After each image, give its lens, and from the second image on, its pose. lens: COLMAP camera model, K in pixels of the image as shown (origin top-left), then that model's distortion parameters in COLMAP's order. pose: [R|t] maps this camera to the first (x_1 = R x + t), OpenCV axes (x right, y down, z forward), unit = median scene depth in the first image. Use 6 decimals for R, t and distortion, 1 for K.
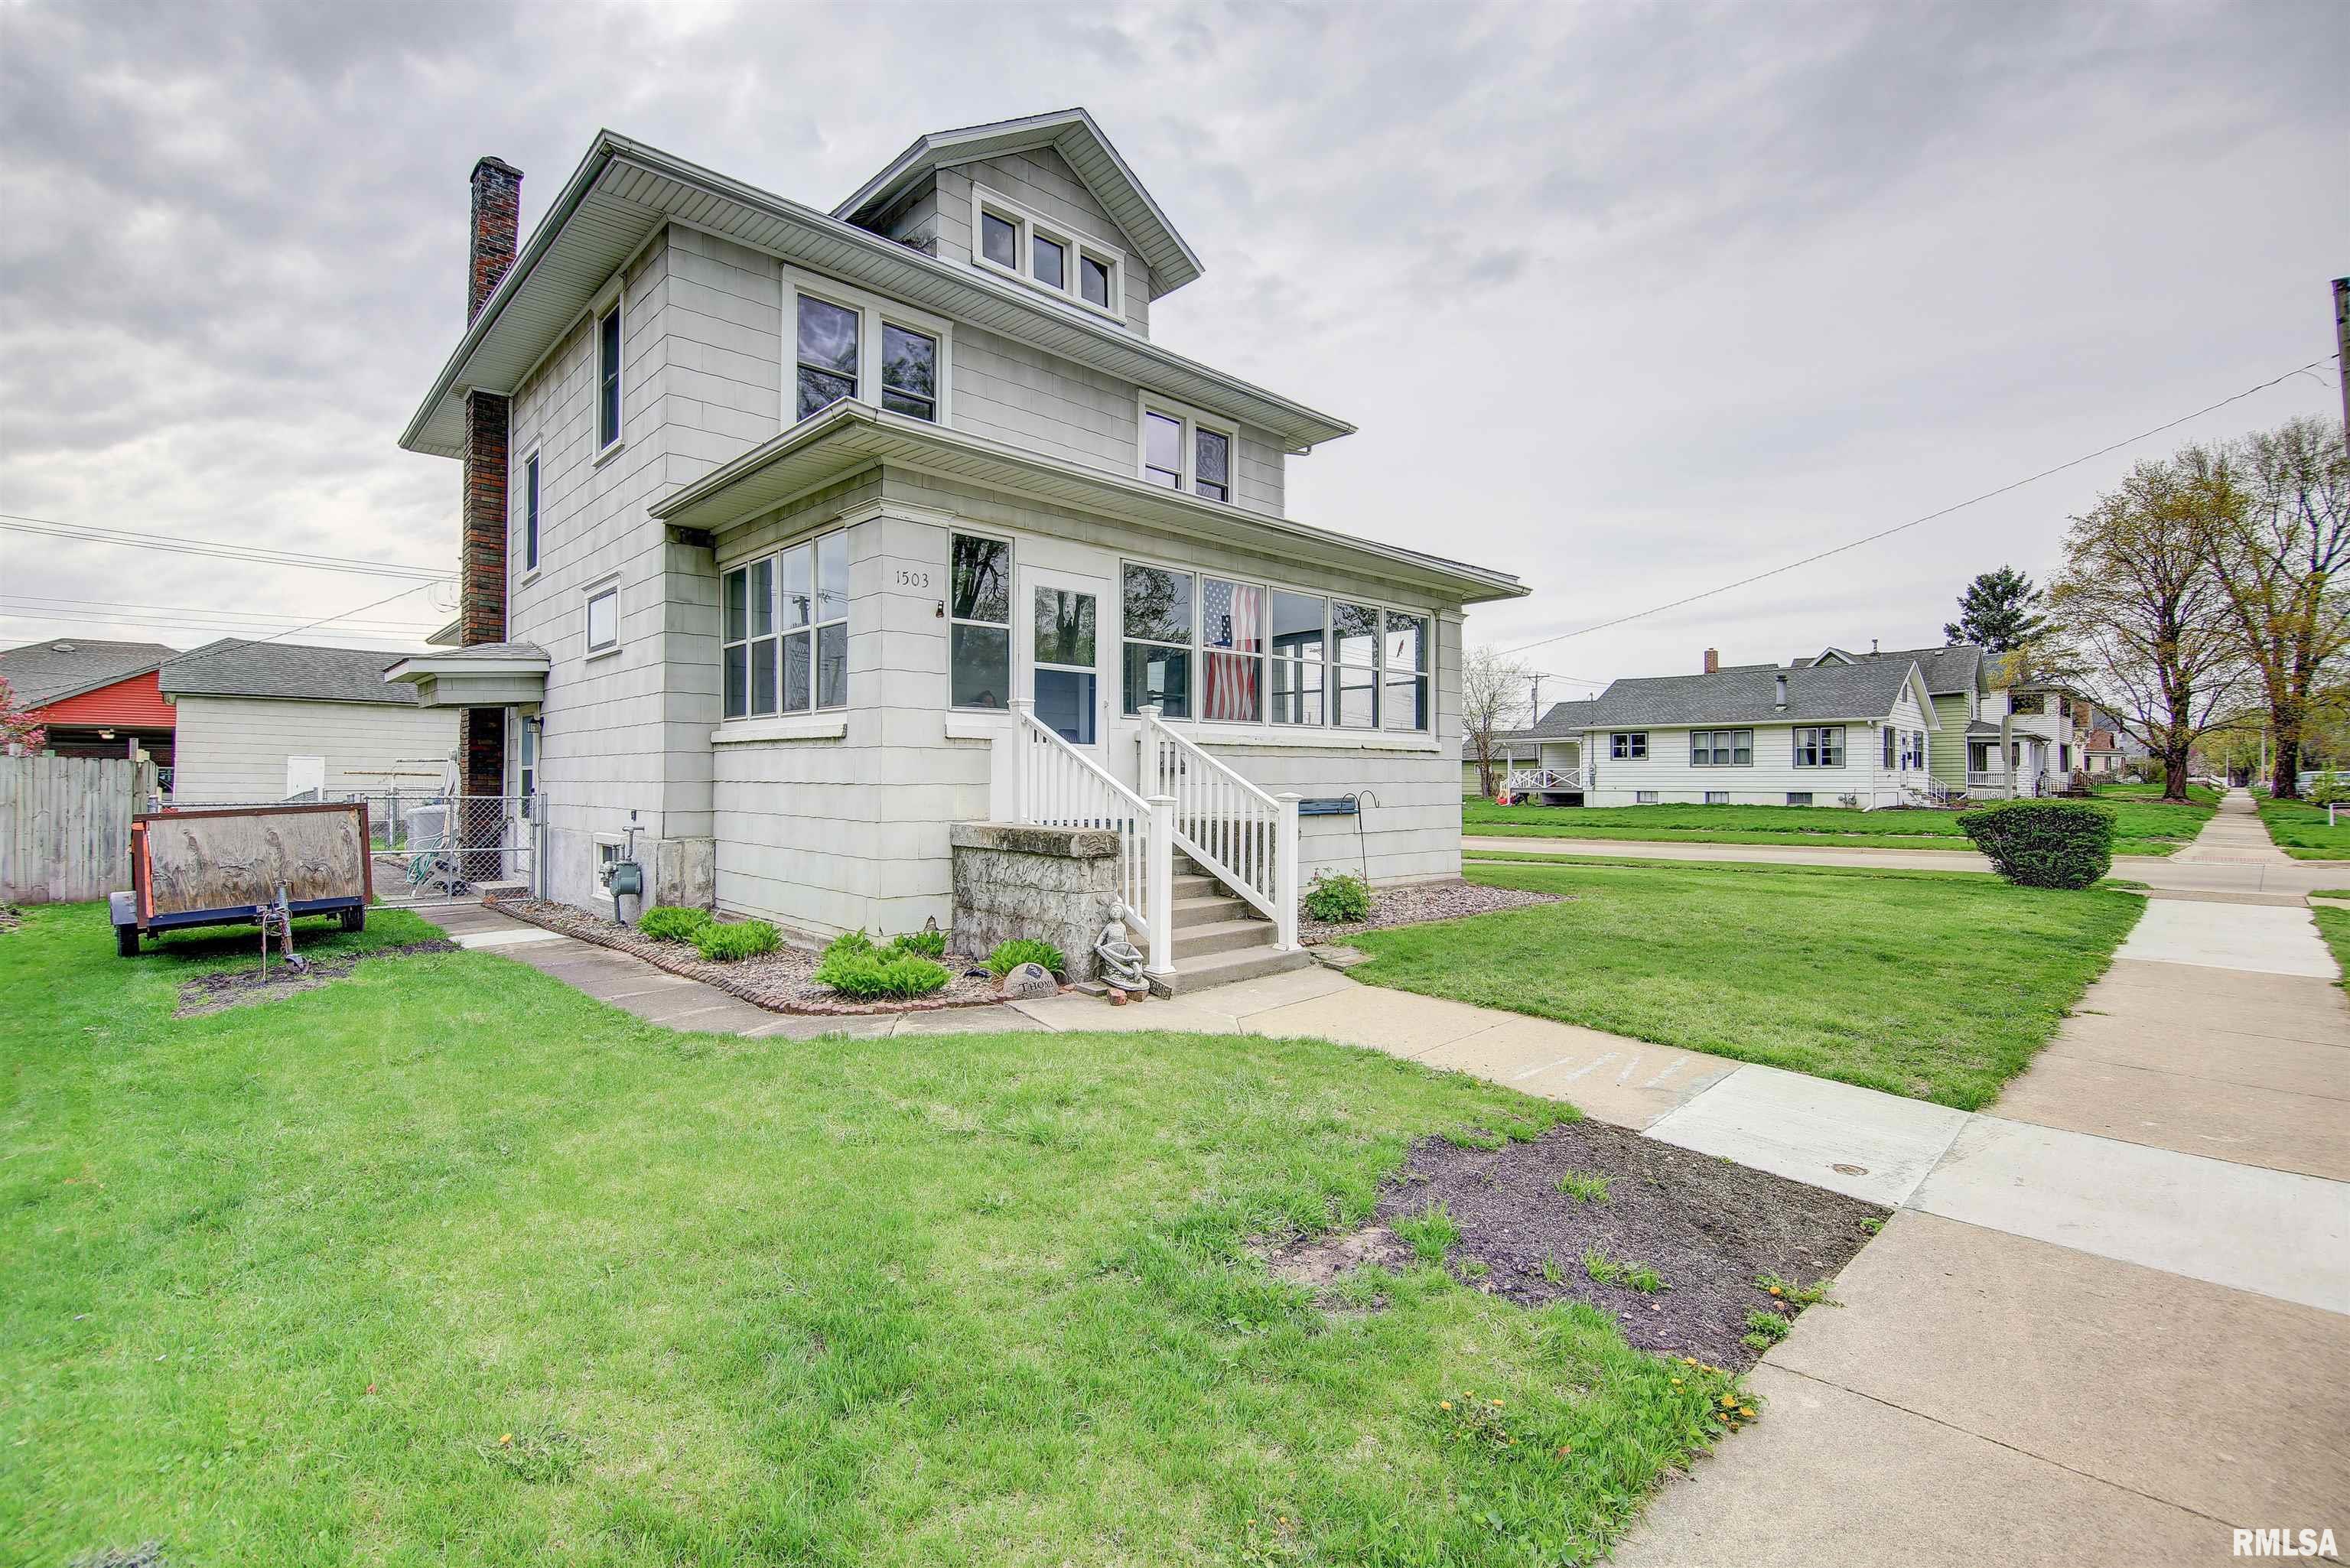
lens RADIAL K [[1049.6, 0, 1179.2], [0, 1049.6, 769.2], [0, 0, 1]] dist [-0.007450, -0.007503]
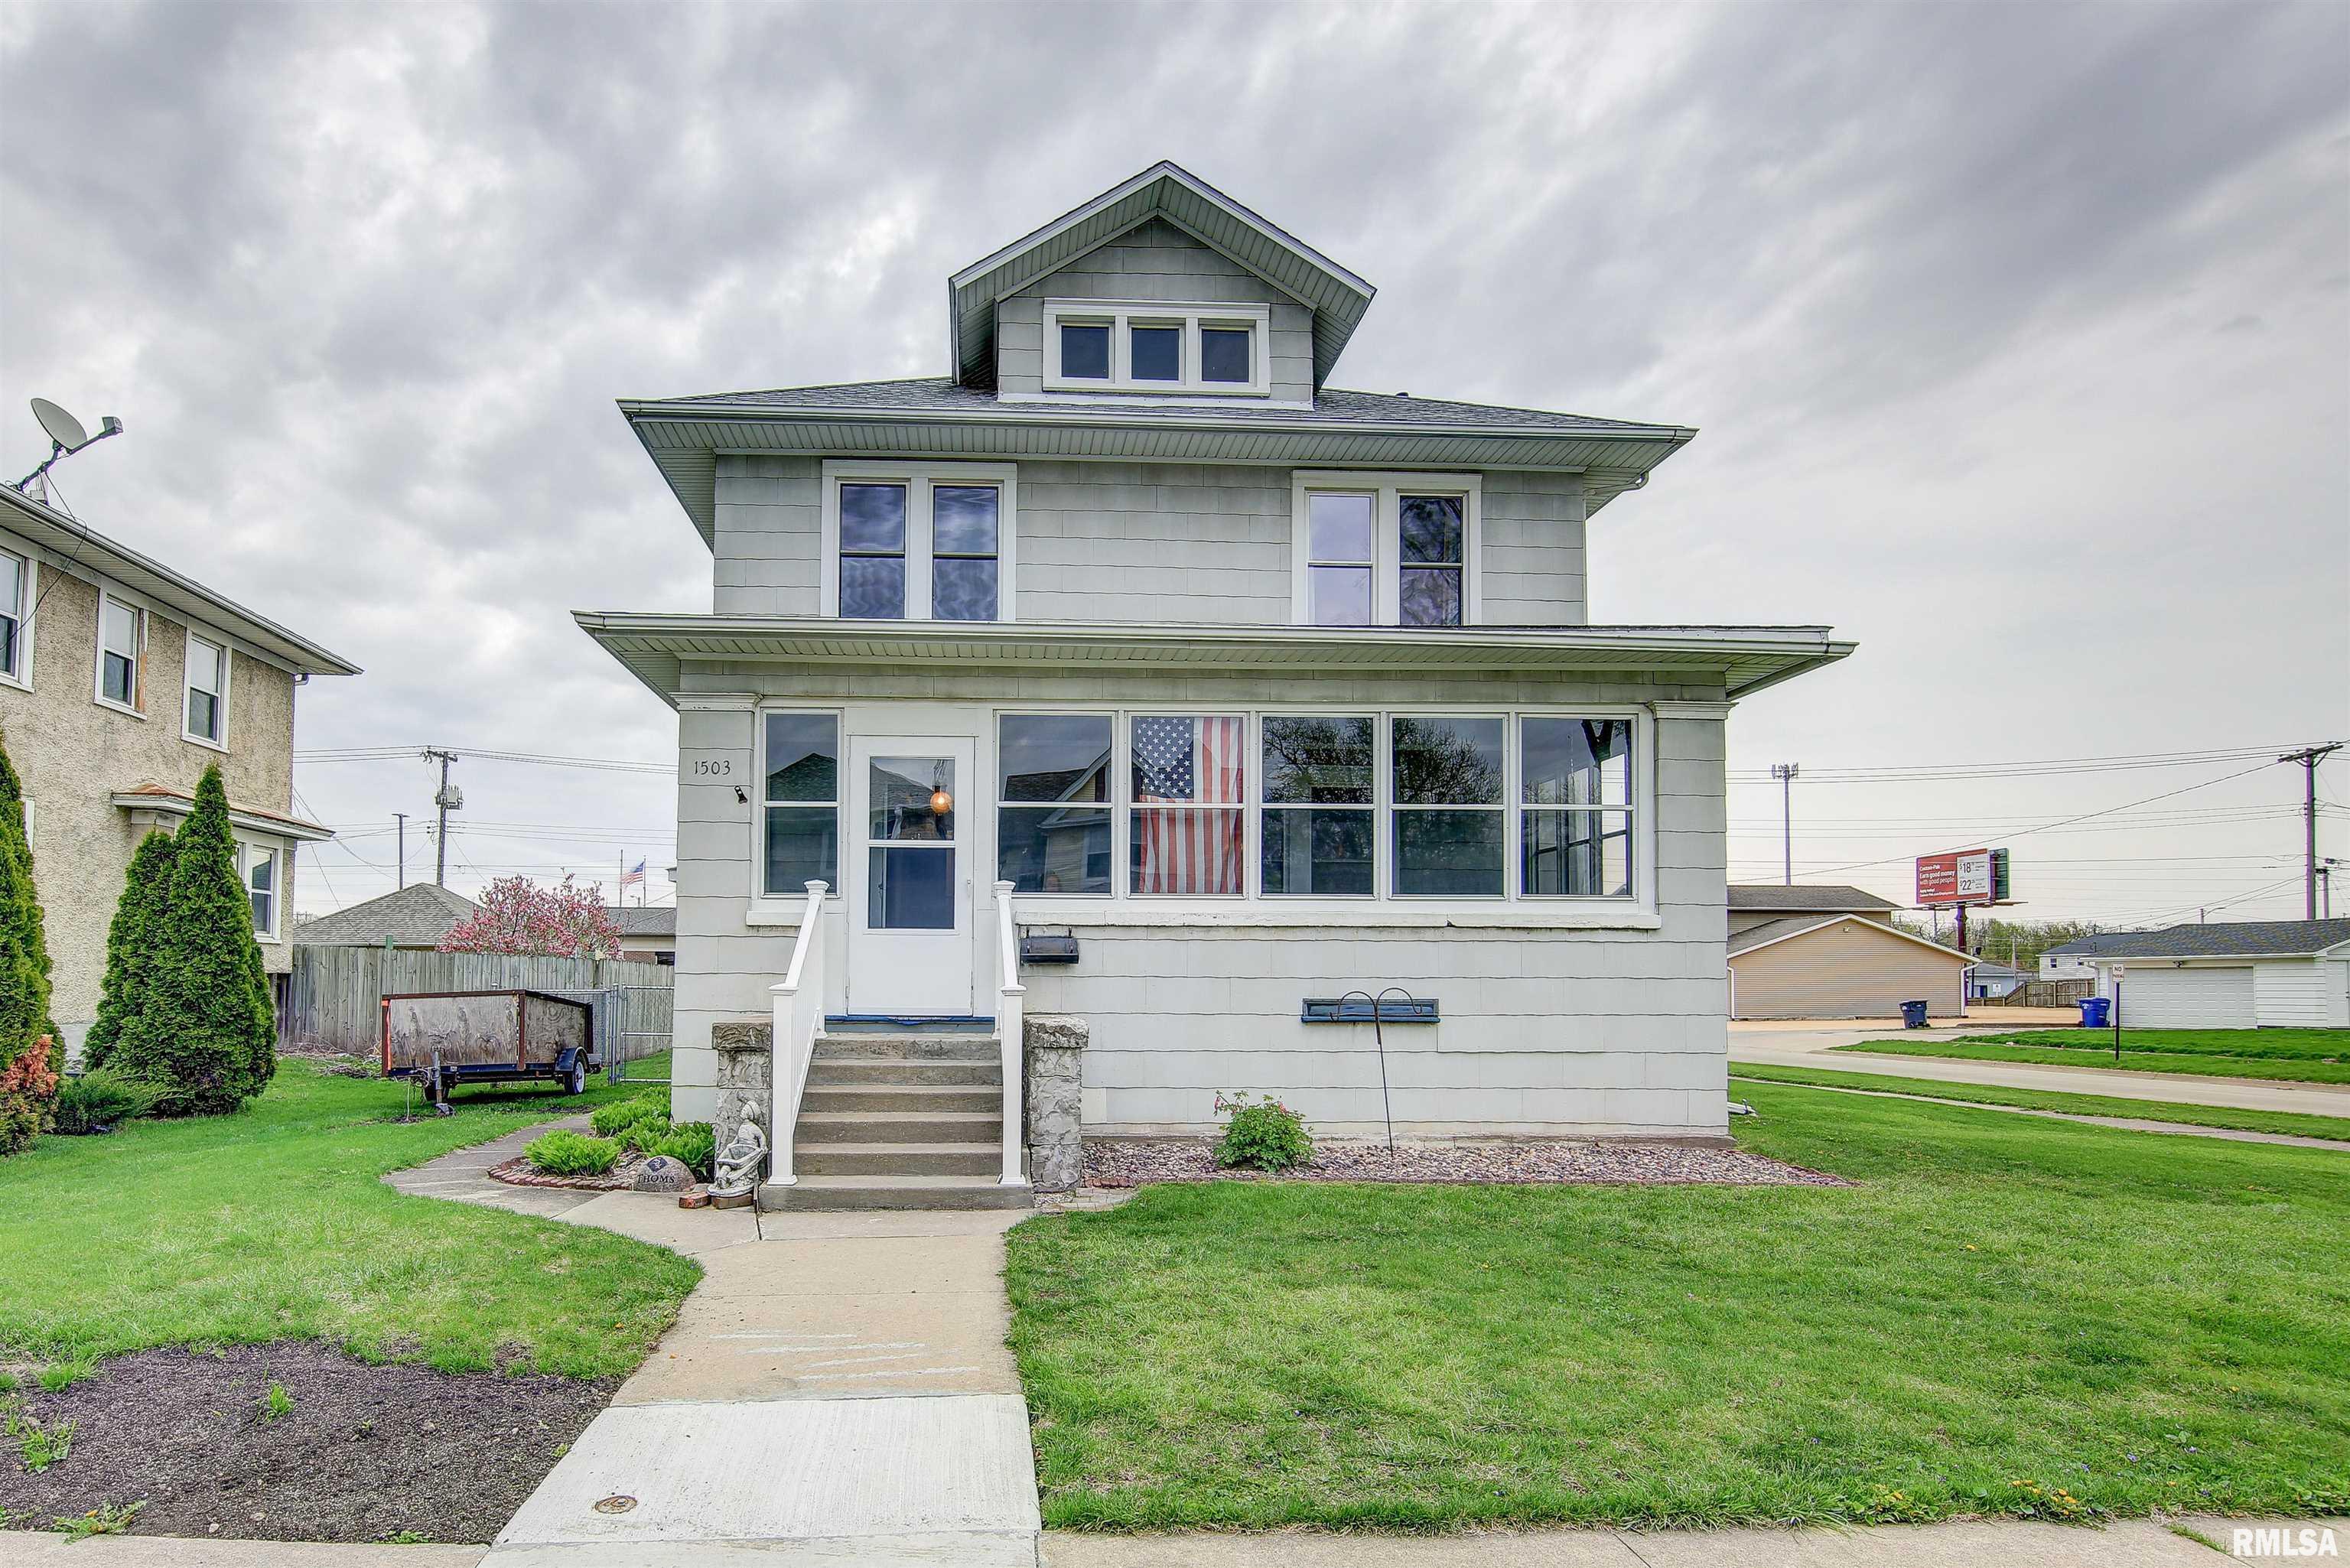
lens RADIAL K [[1288.0, 0, 1057.0], [0, 1288.0, 935.5], [0, 0, 1]] dist [0.000470, -0.000156]
pose [[0.742800, -0.019723, -0.669222, 0.548386], [0.000410, 0.999579, -0.029005, 0.009830], [0.669513, 0.021270, 0.742496, 0.213257]]
